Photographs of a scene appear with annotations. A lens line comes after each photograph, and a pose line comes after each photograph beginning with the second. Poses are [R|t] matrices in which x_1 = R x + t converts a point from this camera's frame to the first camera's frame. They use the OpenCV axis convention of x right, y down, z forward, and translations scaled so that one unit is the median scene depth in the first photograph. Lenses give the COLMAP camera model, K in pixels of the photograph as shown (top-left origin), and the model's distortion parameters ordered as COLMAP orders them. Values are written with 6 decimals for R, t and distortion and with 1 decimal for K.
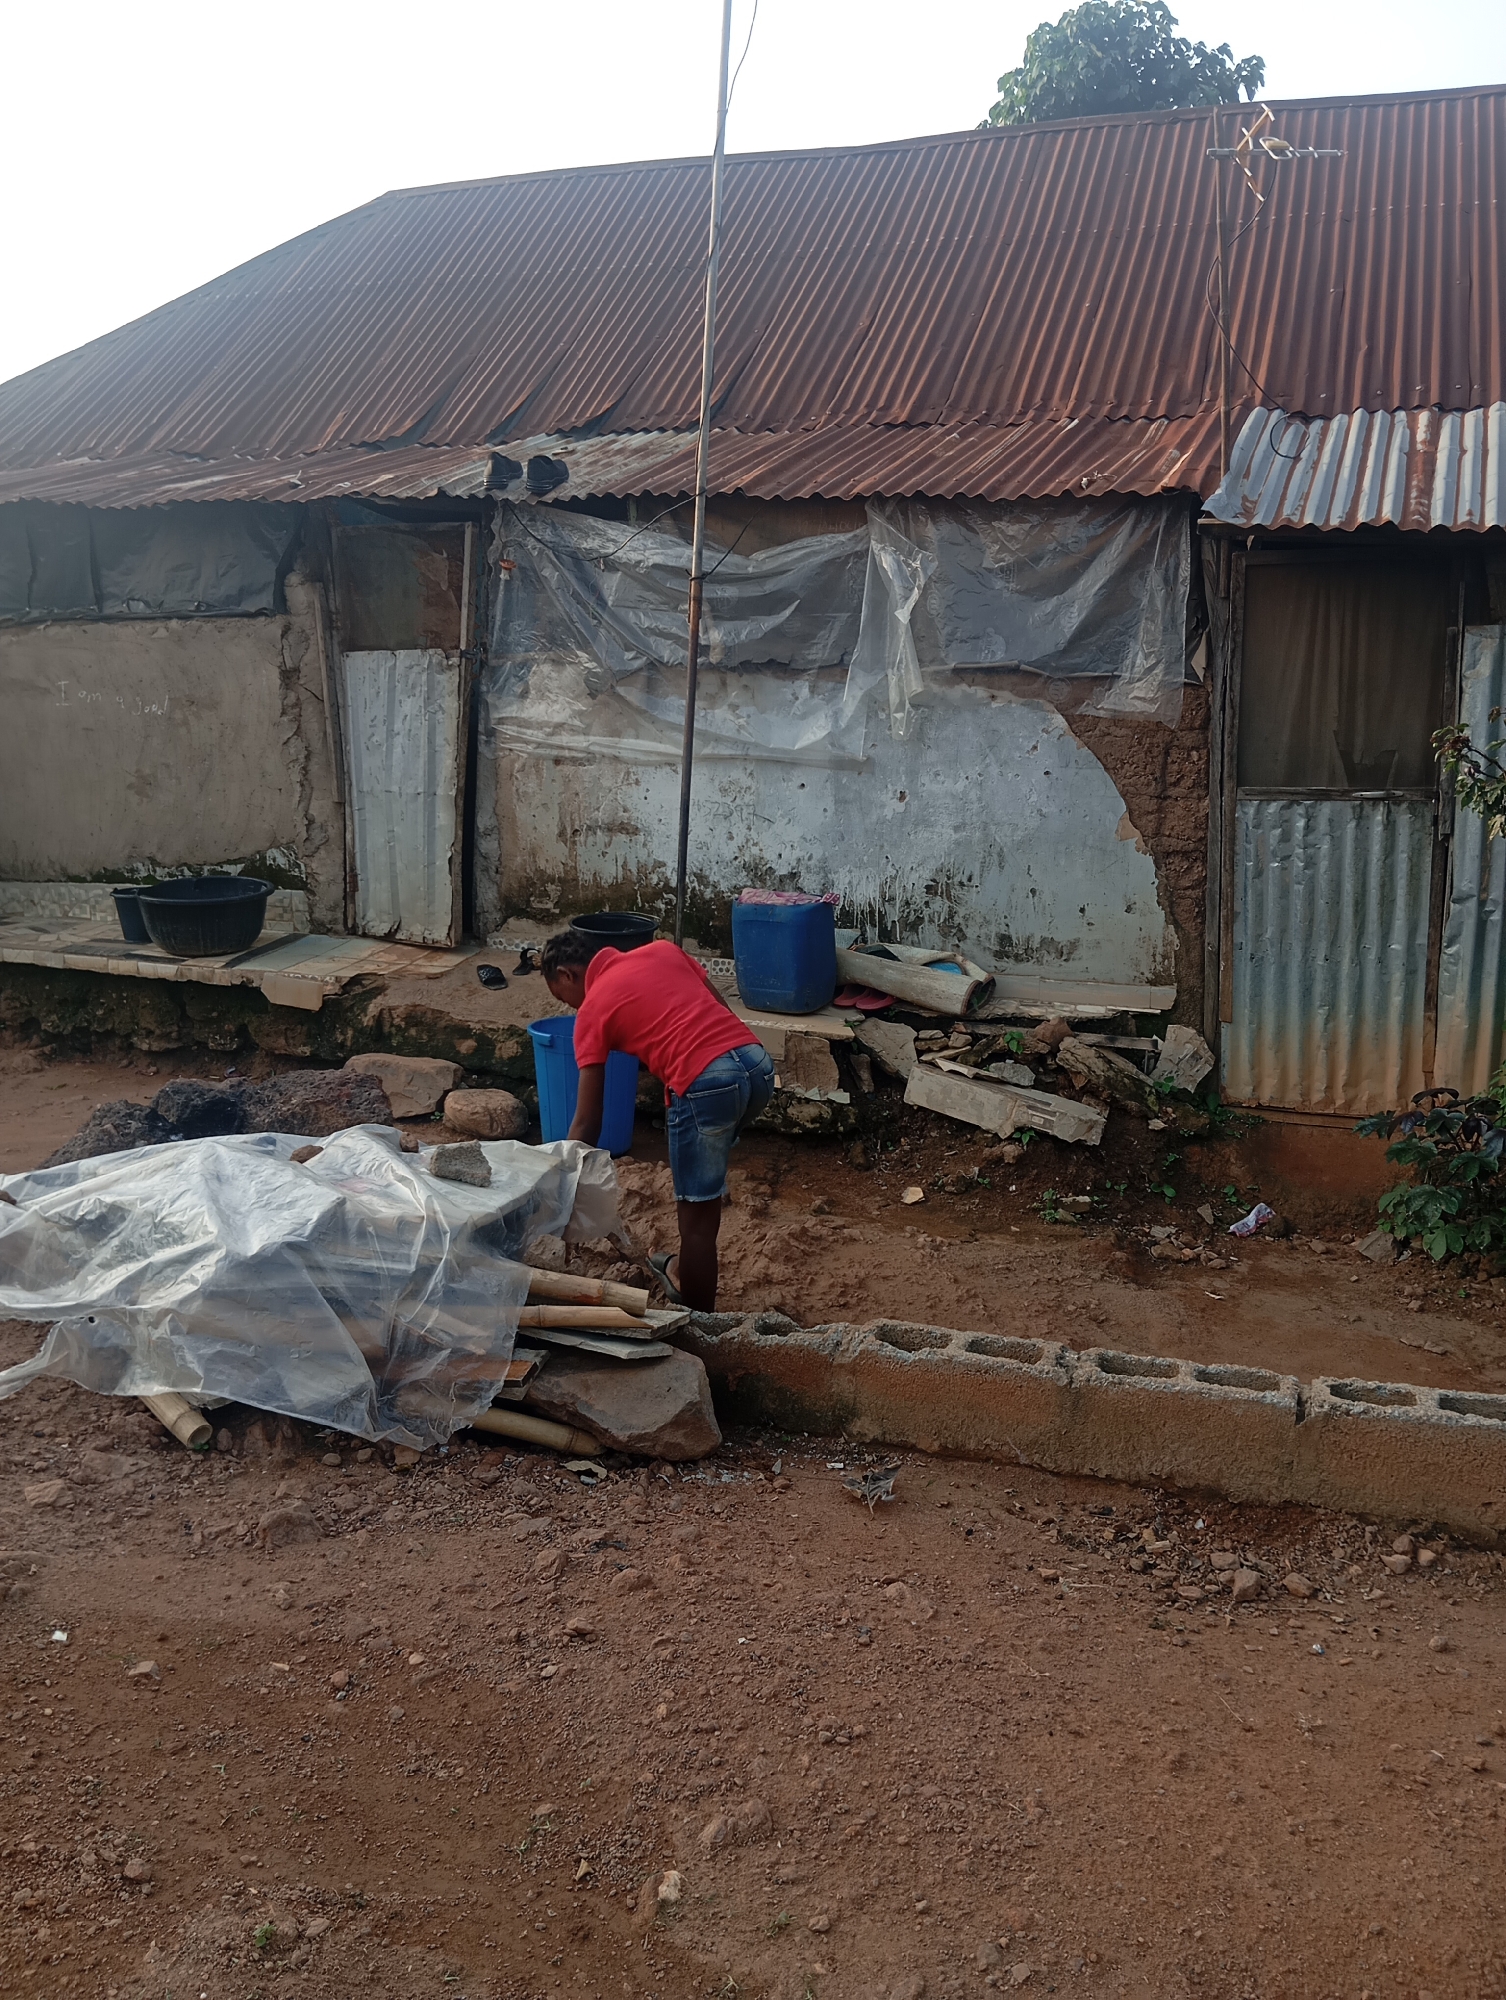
lens RADIAL K [[1479.4, 0, 759.8], [0, 1479.4, 1041.3], [0, 0, 1]] dist [0.050332, -0.001218]
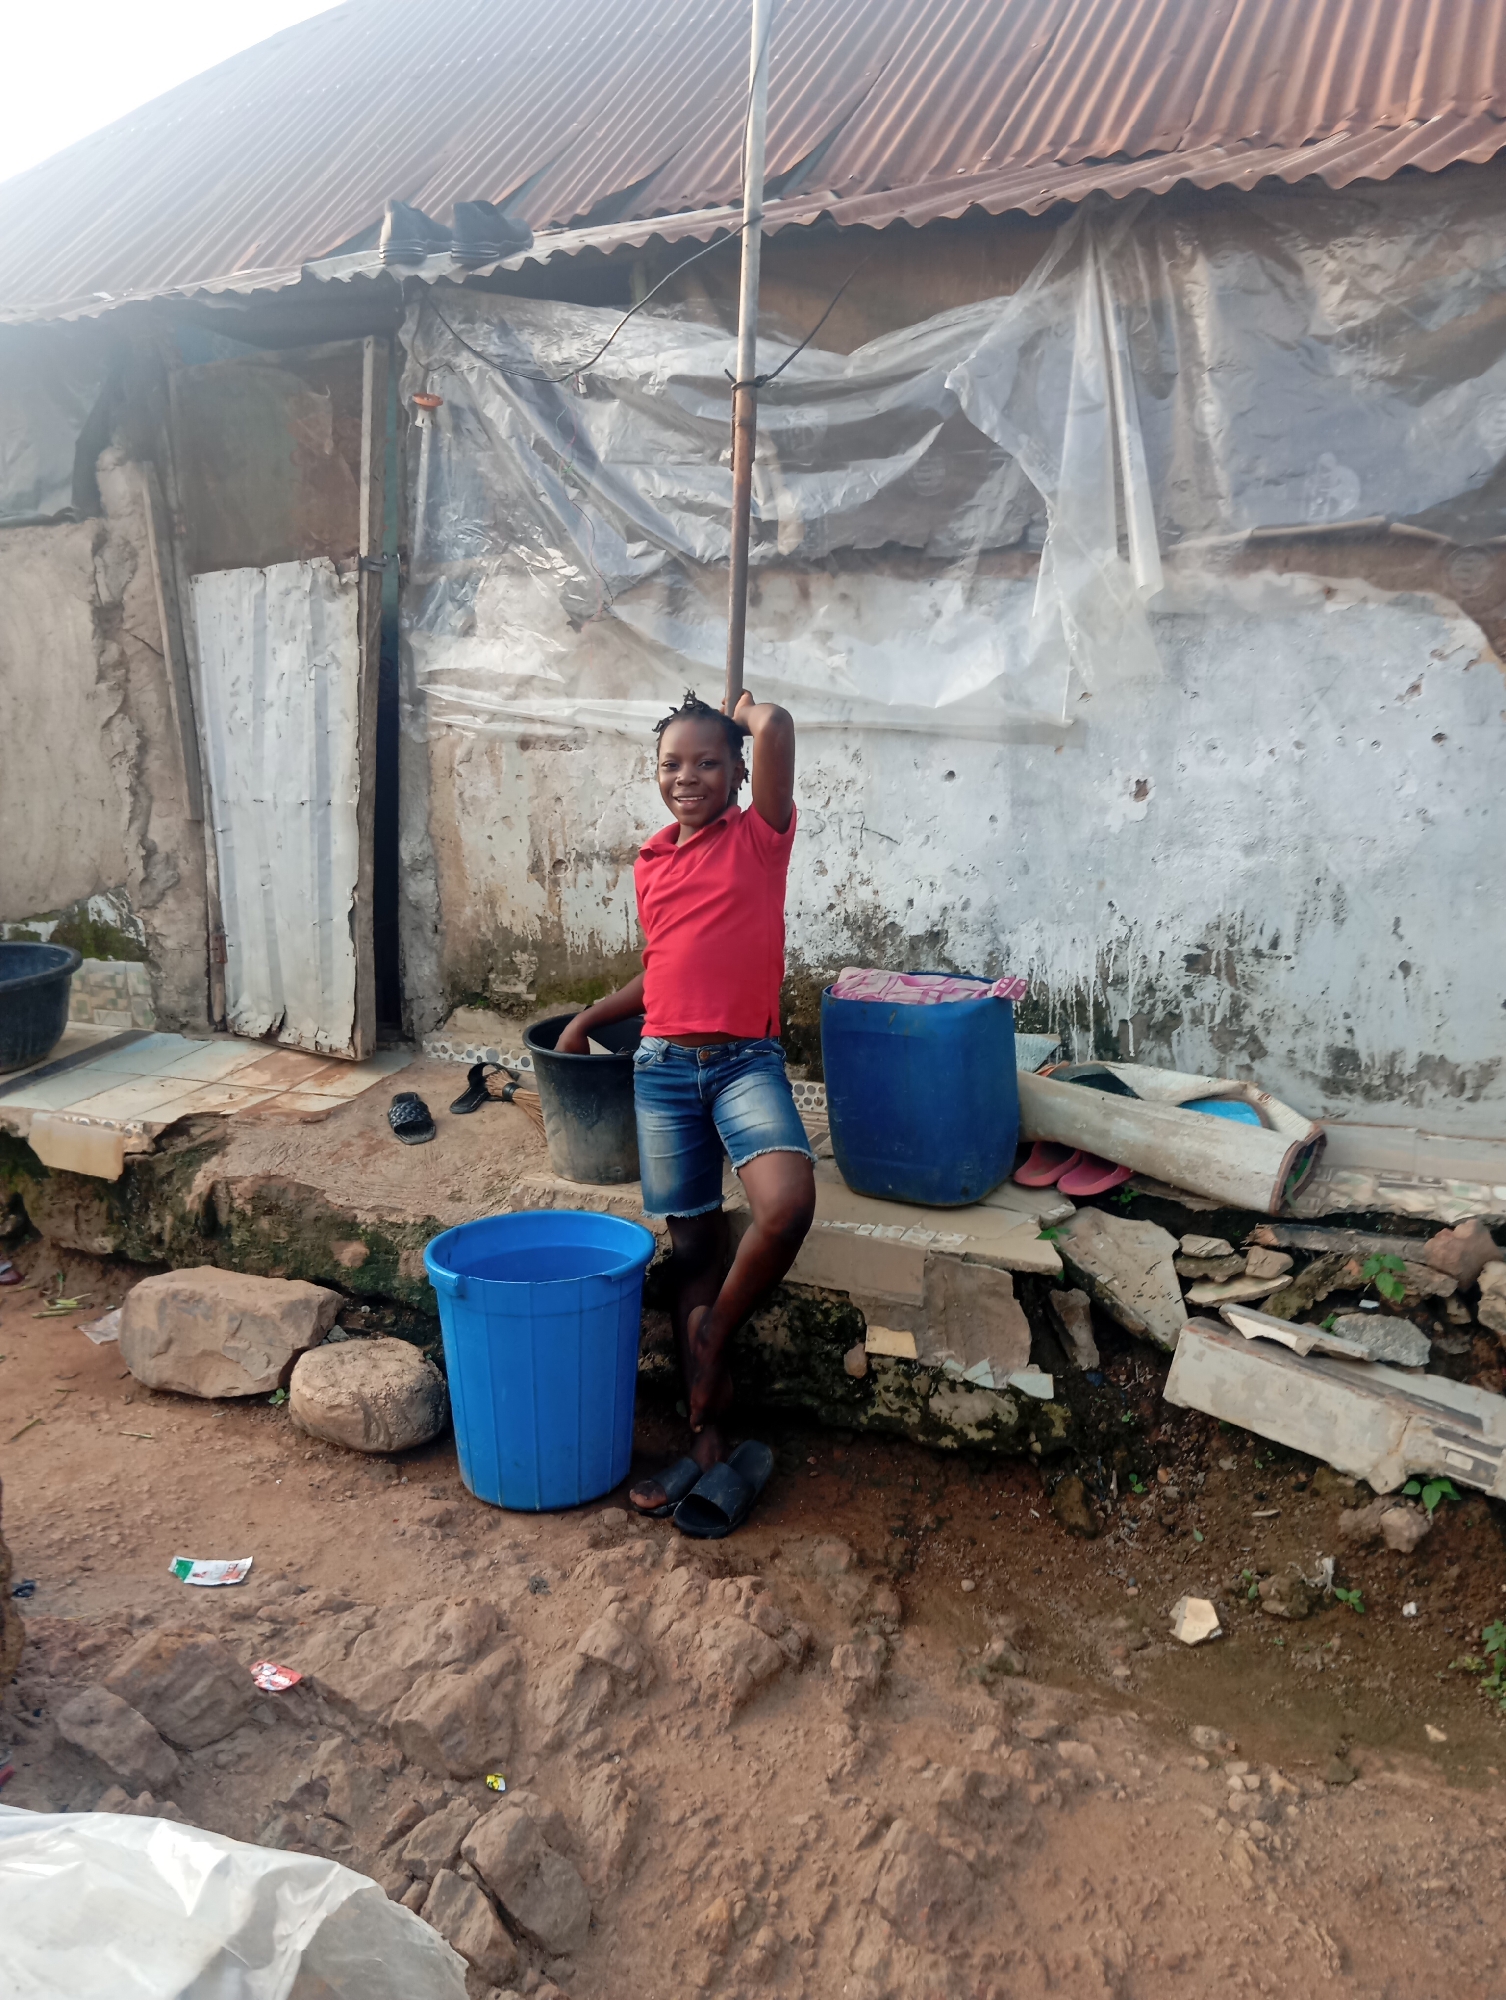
lens RADIAL K [[1631.9, 0, 753.2], [0, 1631.9, 1037.5], [0, 0, 1]] dist [0.091268, -0.157659]
pose [[0.996212, -0.009842, -0.086398, 0.007614], [0.008704, 0.999871, -0.013534, -0.070173], [0.086520, 0.012731, 0.996169, 0.404341]]
